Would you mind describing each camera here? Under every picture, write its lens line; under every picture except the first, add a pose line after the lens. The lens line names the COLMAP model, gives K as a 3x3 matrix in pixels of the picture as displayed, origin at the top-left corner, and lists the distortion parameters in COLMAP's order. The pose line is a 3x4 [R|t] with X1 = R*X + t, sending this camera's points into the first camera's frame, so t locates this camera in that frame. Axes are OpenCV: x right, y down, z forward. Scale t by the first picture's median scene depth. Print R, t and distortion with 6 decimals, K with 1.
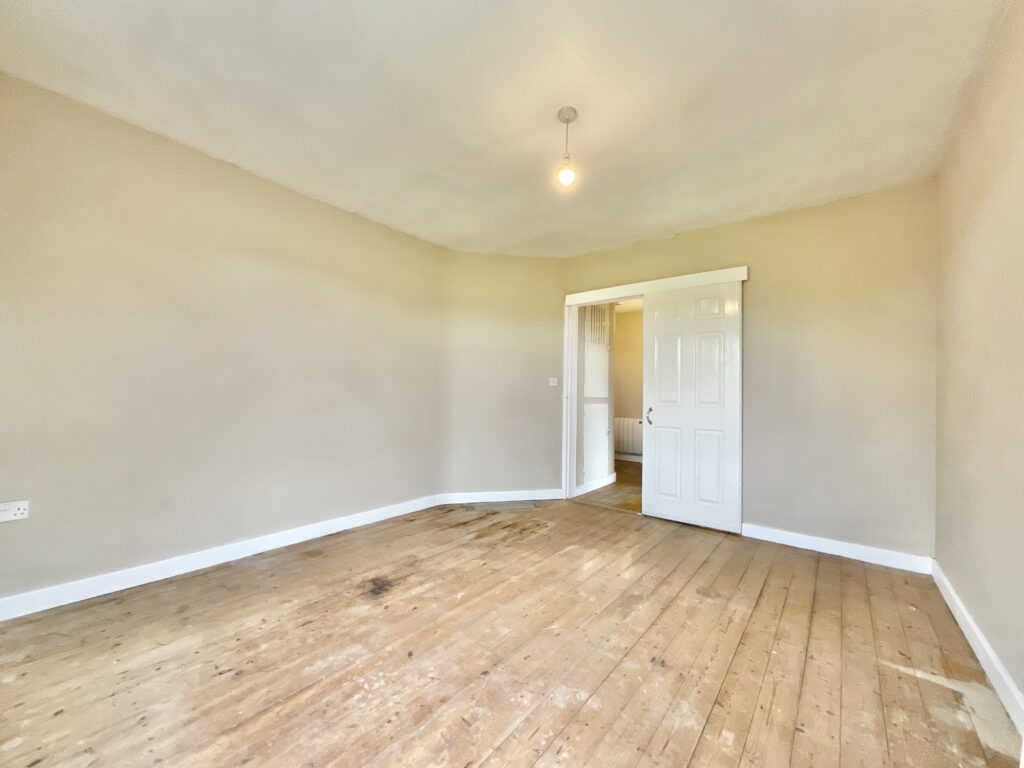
lens RADIAL K [[415.4, 0, 511.1], [0, 415.4, 381.7], [0, 0, 1]] dist [-0.001162, 0.000320]
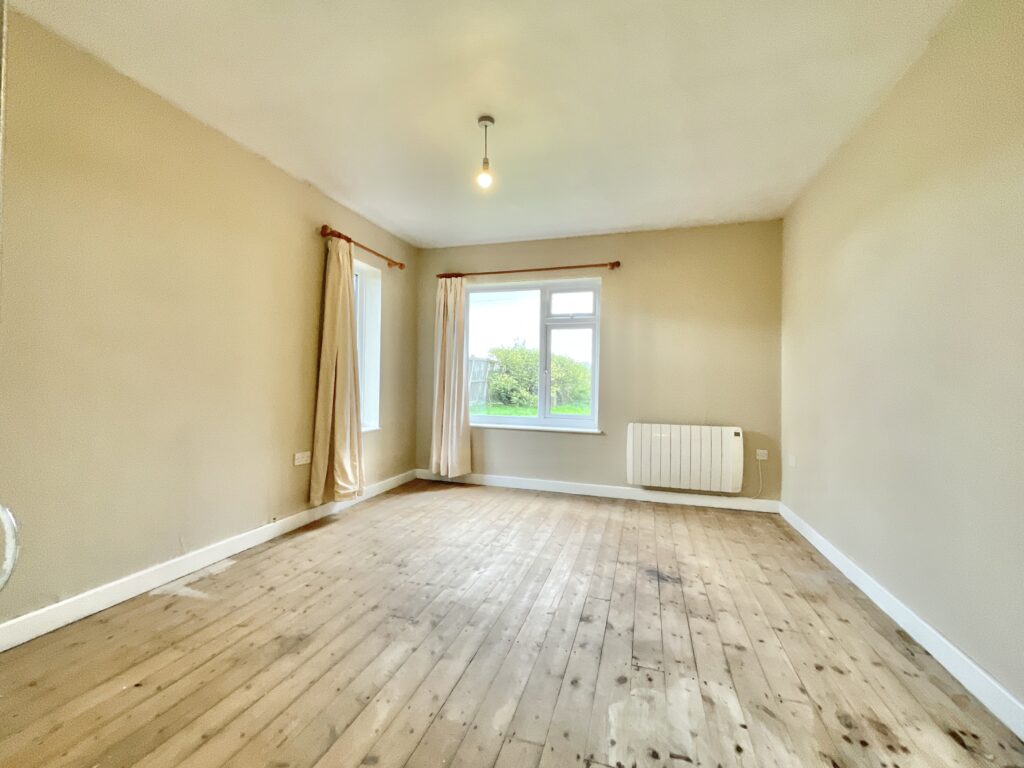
lens RADIAL K [[415.4, 0, 511.1], [0, 415.4, 381.7], [0, 0, 1]] dist [-0.001162, 0.000320]
pose [[-0.933349, -0.034903, -0.357269, 0.381372], [-0.020816, 0.998850, -0.043200, 0.070943], [0.358366, -0.032884, -0.933002, 1.763575]]
